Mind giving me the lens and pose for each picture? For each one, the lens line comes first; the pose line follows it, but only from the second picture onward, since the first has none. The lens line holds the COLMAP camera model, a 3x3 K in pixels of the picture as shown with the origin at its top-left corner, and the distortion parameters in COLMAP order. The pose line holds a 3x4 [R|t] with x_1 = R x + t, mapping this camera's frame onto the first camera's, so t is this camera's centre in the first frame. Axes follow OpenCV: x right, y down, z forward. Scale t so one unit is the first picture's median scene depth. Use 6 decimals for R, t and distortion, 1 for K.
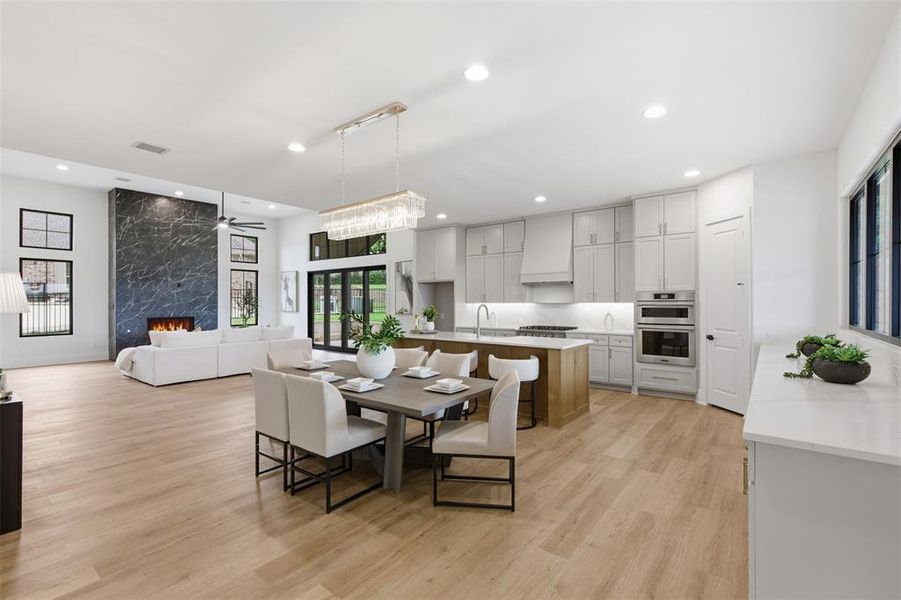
lens RADIAL K [[409.9, 0, 450.4], [0, 409.9, 301.1], [0, 0, 1]] dist [-0.001979, 0.000178]
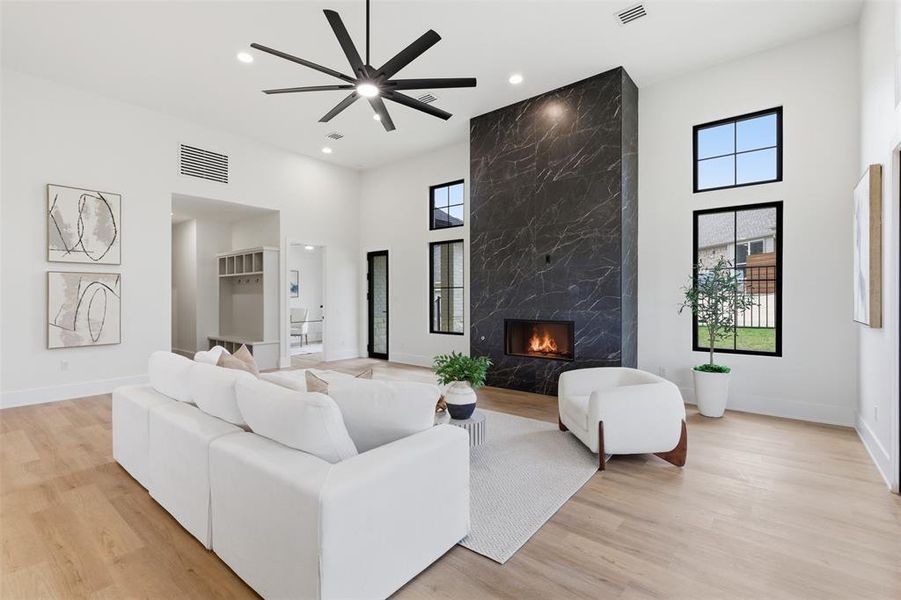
lens RADIAL K [[409.9, 0, 451.2], [0, 409.9, 299.4], [0, 0, 1]] dist [-0.001979, 0.000178]
pose [[-0.011210, 0.008063, -0.999905, -0.149592], [0.003618, 0.999961, 0.008023, 0.008280], [0.999931, -0.003528, -0.011239, 0.951525]]
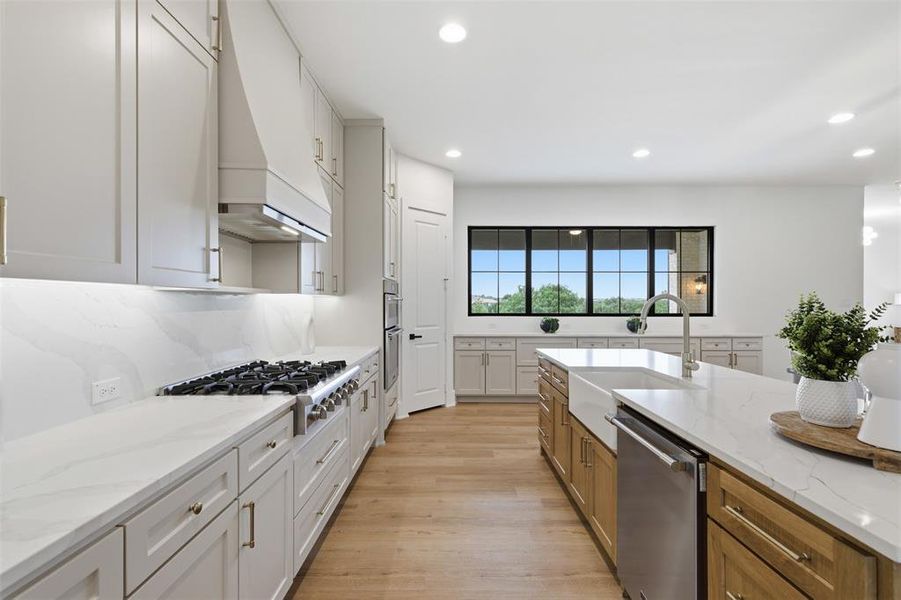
lens RADIAL K [[409.9, 0, 446.0], [0, 409.9, 297.4], [0, 0, 1]] dist [-0.001979, 0.000178]
pose [[-0.599925, 0.013291, 0.799946, -0.060300], [0.002330, 0.999887, -0.014866, 0.009494], [-0.800053, -0.007055, -0.599888, 0.792481]]
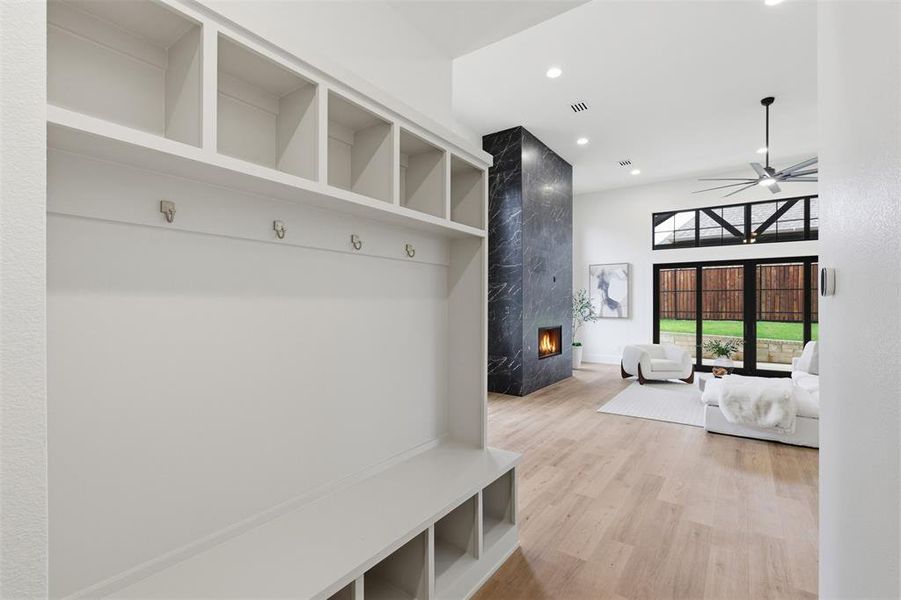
lens RADIAL K [[409.9, 0, 444.2], [0, 409.9, 302.5], [0, 0, 1]] dist [-0.001979, 0.000178]
pose [[0.999229, 0.011229, 0.037629, -0.940084], [-0.011228, 0.999937, -0.000253, 0.002019], [-0.037629, -0.000170, 0.999292, 0.347528]]
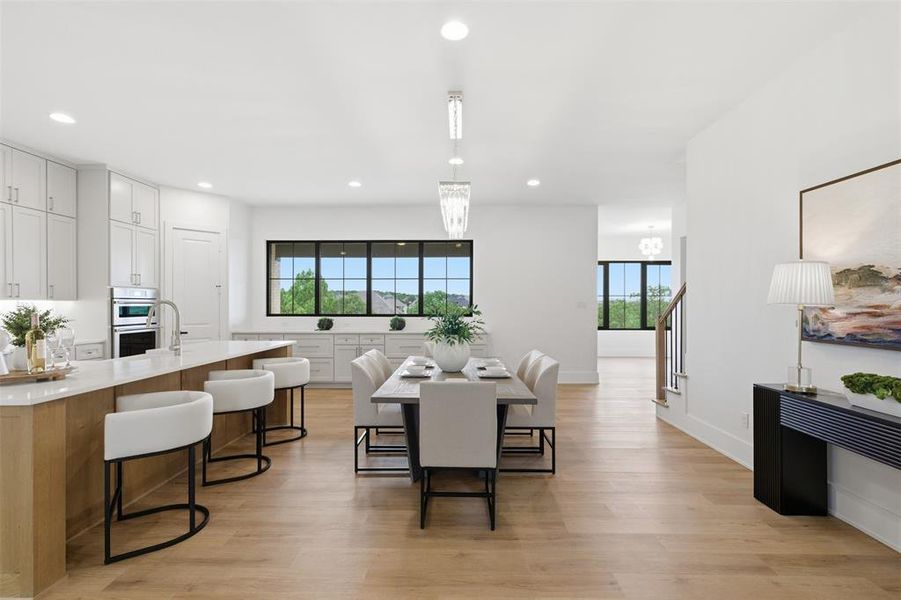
lens RADIAL K [[409.9, 0, 449.6], [0, 409.9, 309.2], [0, 0, 1]] dist [-0.001979, 0.000178]
pose [[-0.595553, -0.004826, 0.803301, -0.358343], [0.004519, 0.999946, 0.009358, 0.010130], [-0.803303, 0.009203, -0.595499, 0.577508]]
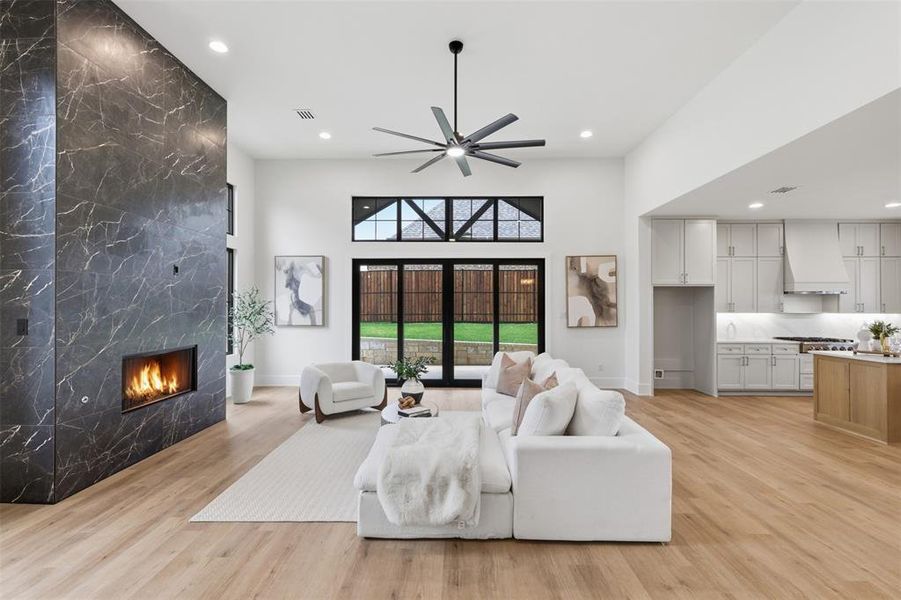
lens RADIAL K [[409.9, 0, 448.0], [0, 409.9, 300.8], [0, 0, 1]] dist [-0.001979, 0.000178]
pose [[0.799496, 0.012781, 0.600535, -0.744391], [-0.006953, 0.999904, -0.012024, -0.005472], [-0.600631, 0.005437, 0.799508, 0.549417]]
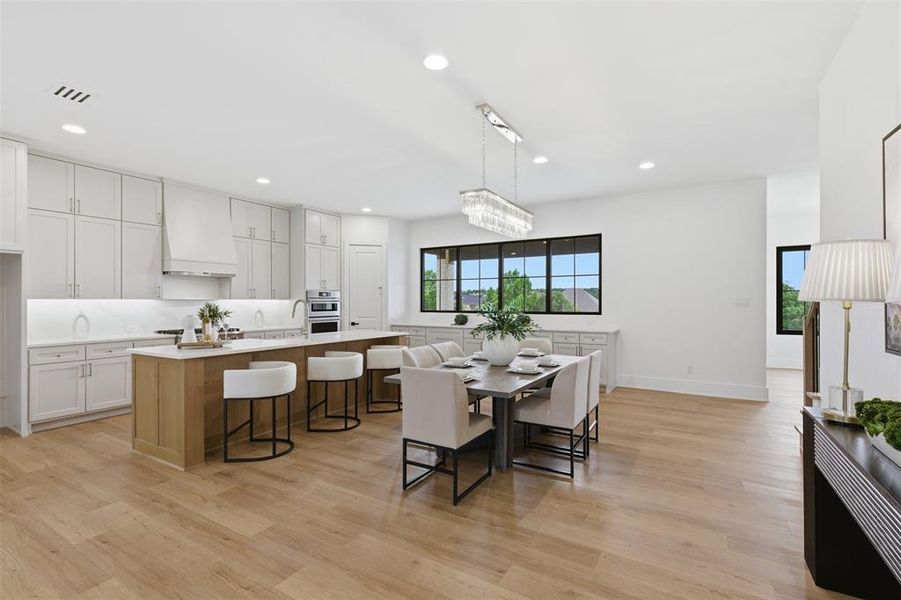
lens RADIAL K [[409.9, 0, 449.3], [0, 409.9, 303.4], [0, 0, 1]] dist [-0.001979, 0.000178]
pose [[-0.117327, 0.001564, 0.993092, -0.445270], [0.004303, 0.999990, -0.001066, 0.010864], [-0.993084, 0.004148, -0.117333, 0.450613]]
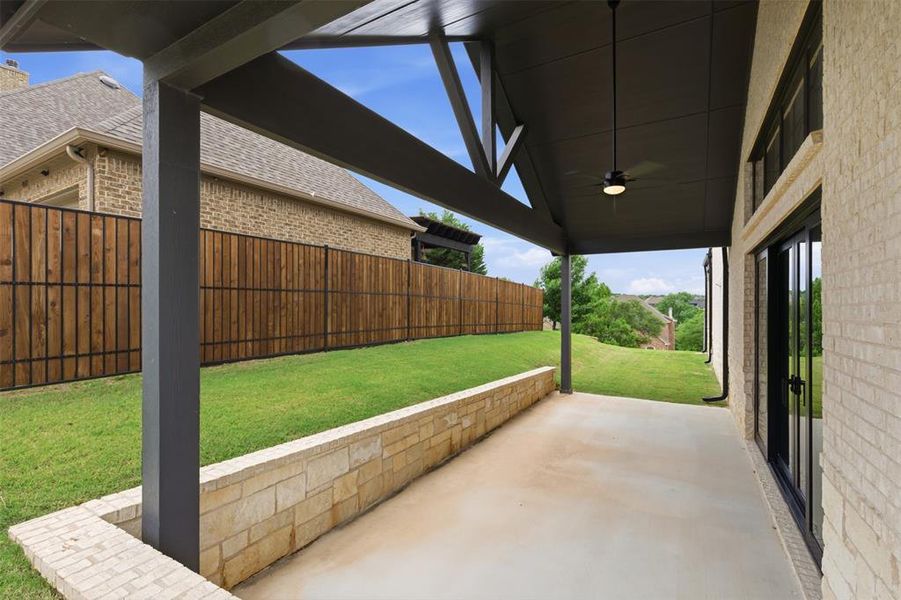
lens RADIAL K [[409.9, 0, 445.9], [0, 409.9, 303.8], [0, 0, 1]] dist [-0.001979, 0.000178]
pose [[-0.131041, 0.012472, 0.991299, -0.603035], [-0.000088, 0.999921, -0.012592, -0.020069], [-0.991377, -0.001737, -0.131029, 1.487013]]
